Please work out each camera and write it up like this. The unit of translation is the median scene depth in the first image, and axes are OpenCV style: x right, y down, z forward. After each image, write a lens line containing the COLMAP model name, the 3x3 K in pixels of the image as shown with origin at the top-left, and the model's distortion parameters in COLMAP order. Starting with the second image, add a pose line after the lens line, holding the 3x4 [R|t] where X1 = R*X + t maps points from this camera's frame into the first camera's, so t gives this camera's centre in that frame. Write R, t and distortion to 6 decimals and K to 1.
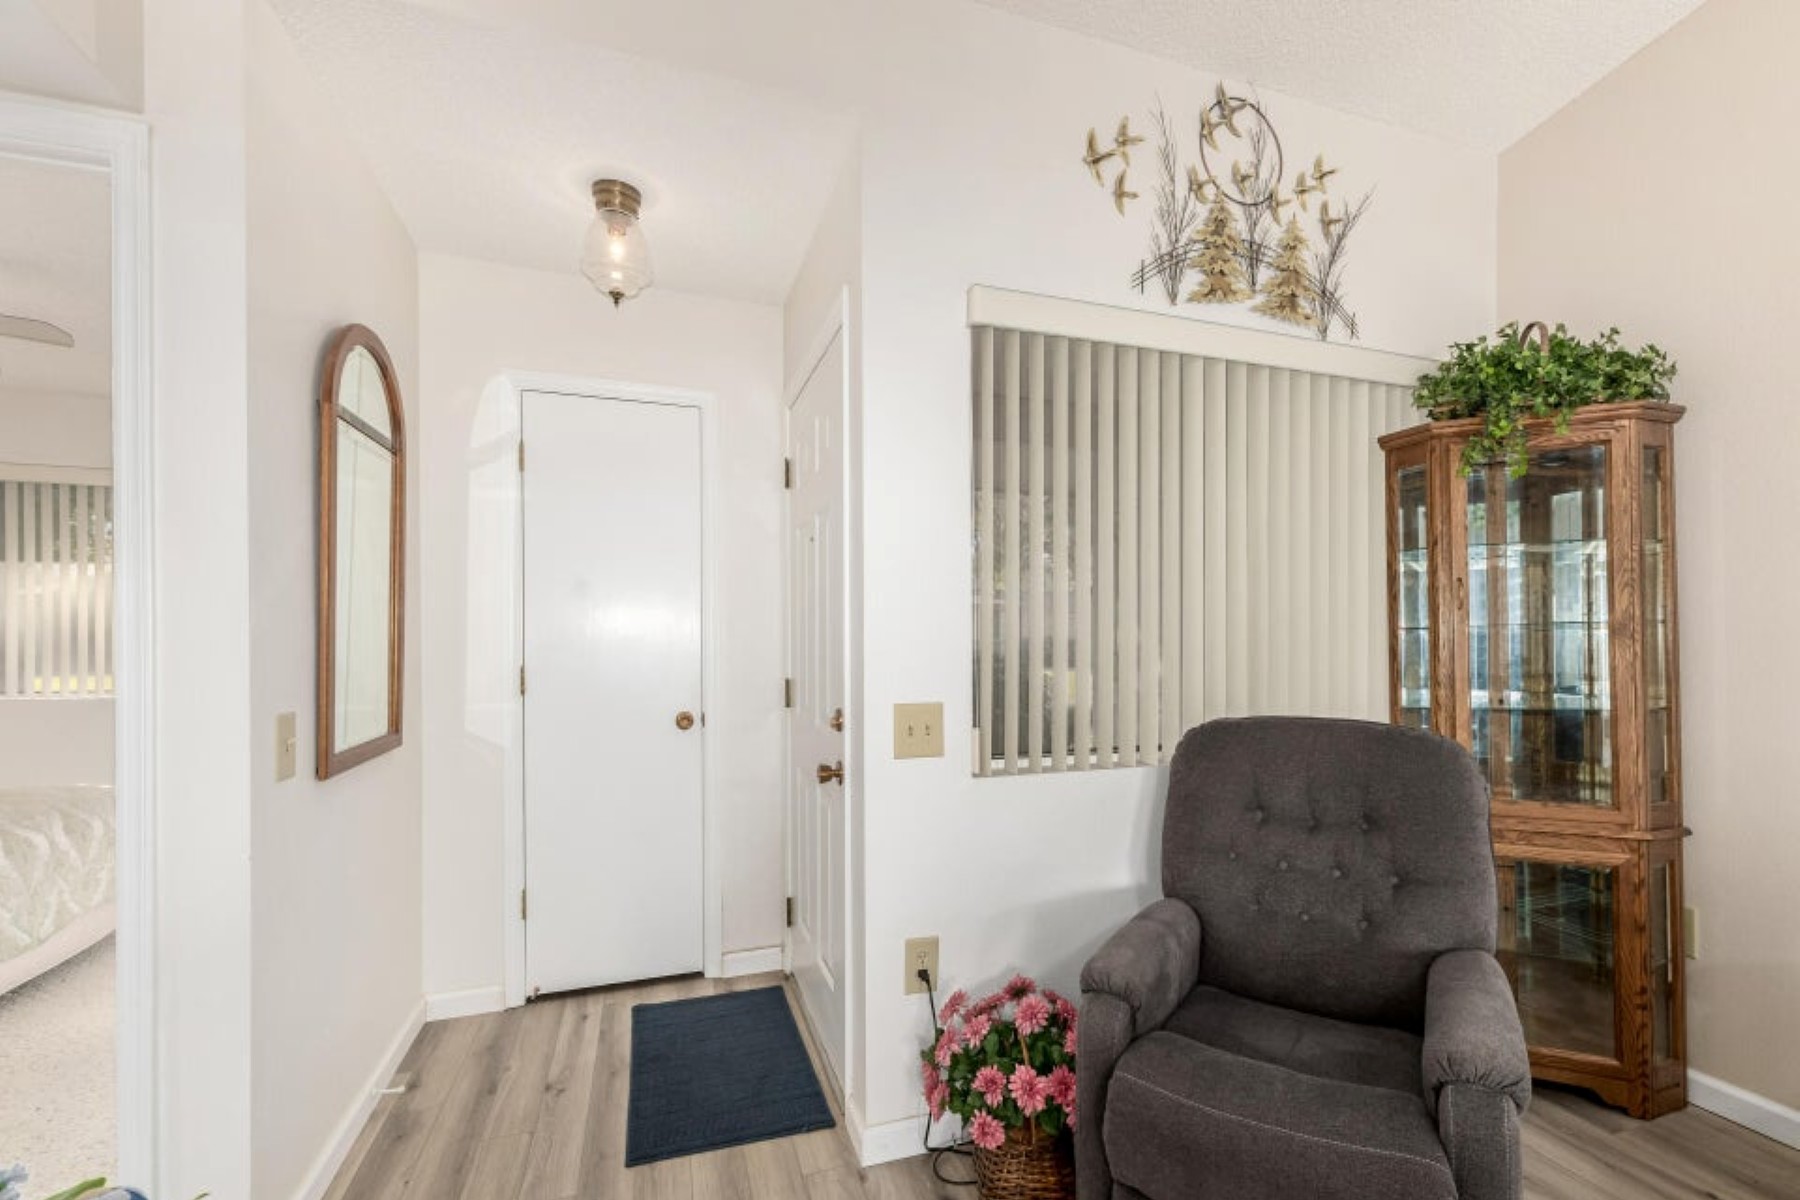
lens RADIAL K [[803.7, 0, 931.9], [0, 803.7, 661.3], [0, 0, 1]] dist [0.010574, -0.002661]
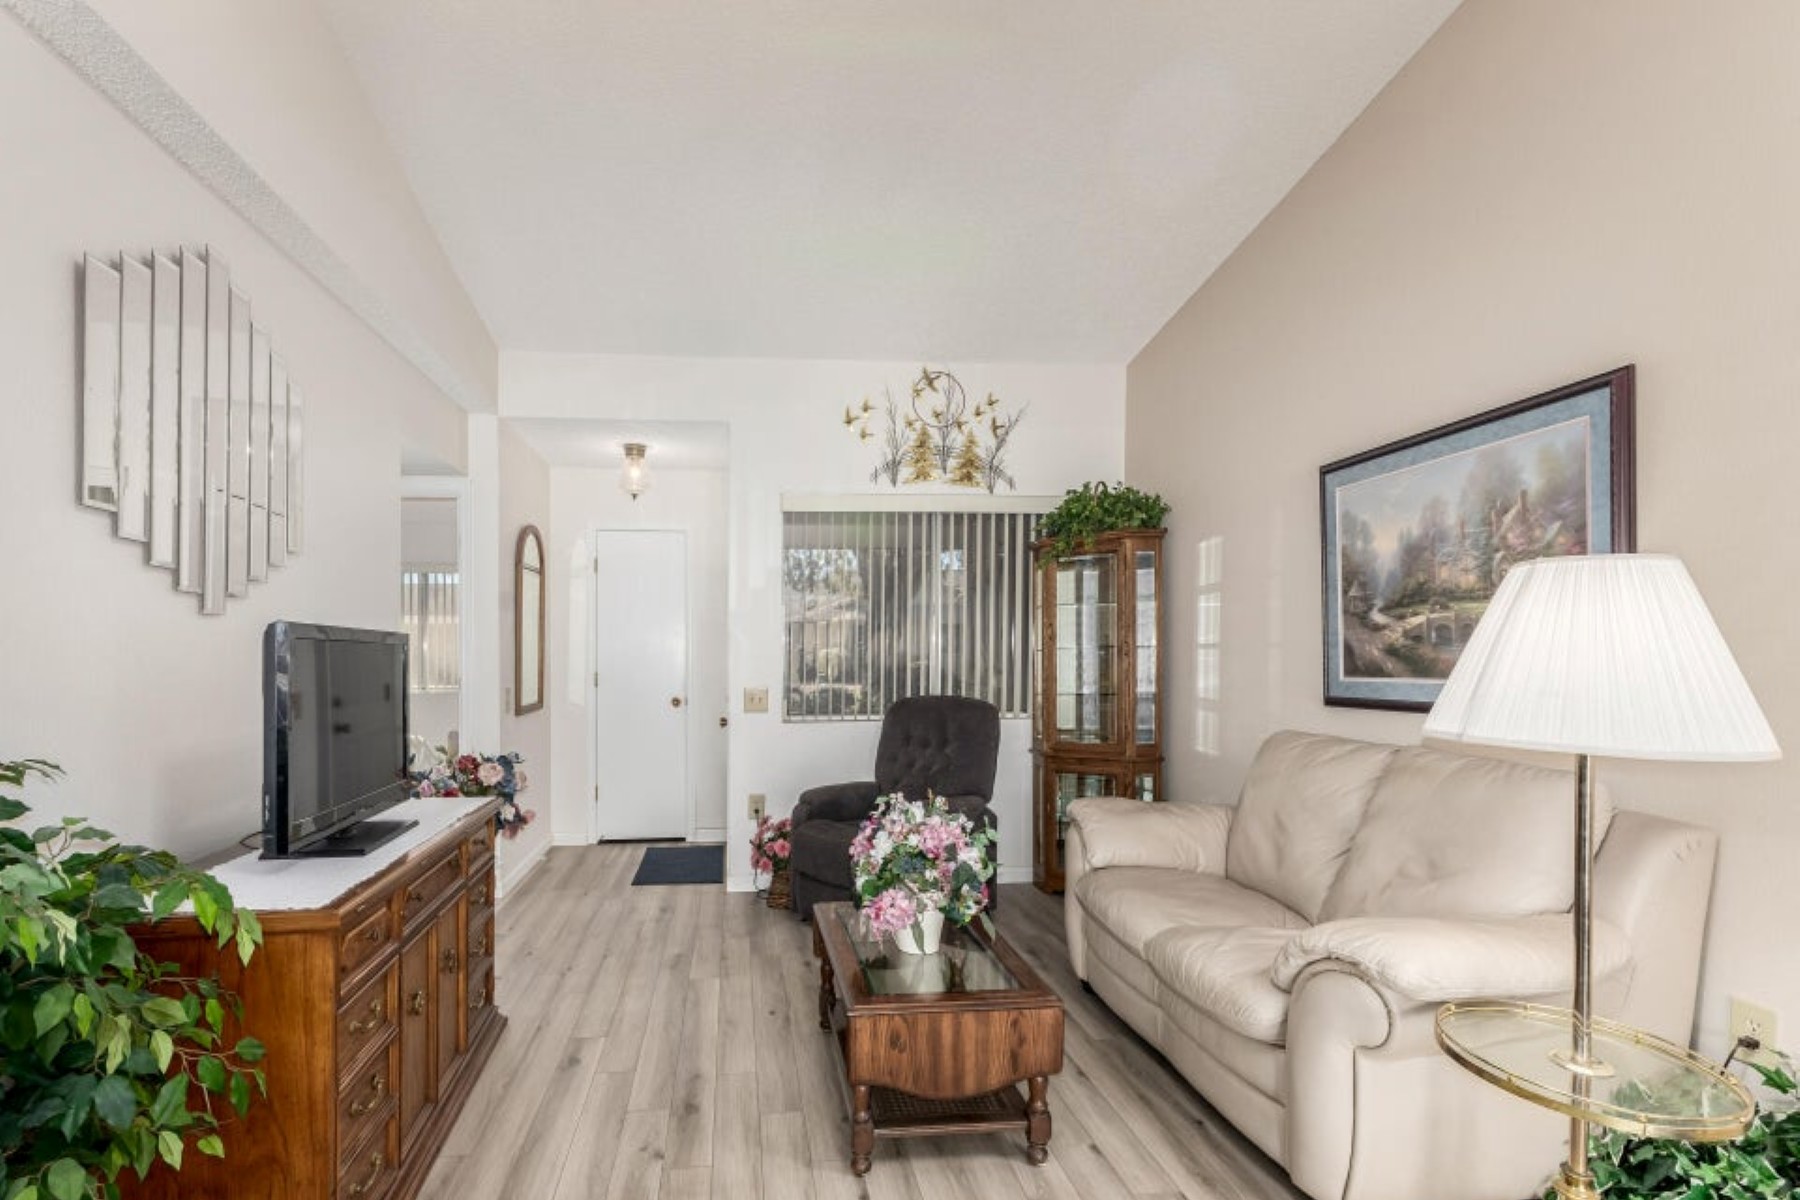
lens RADIAL K [[803.7, 0, 808.8], [0, 803.7, 668.6], [0, 0, 1]] dist [0.010574, -0.002661]
pose [[0.971178, -0.002752, -0.238338, 0.549039], [0.000804, 0.999965, -0.008269, 0.016282], [0.238352, 0.007839, 0.971147, -0.925416]]
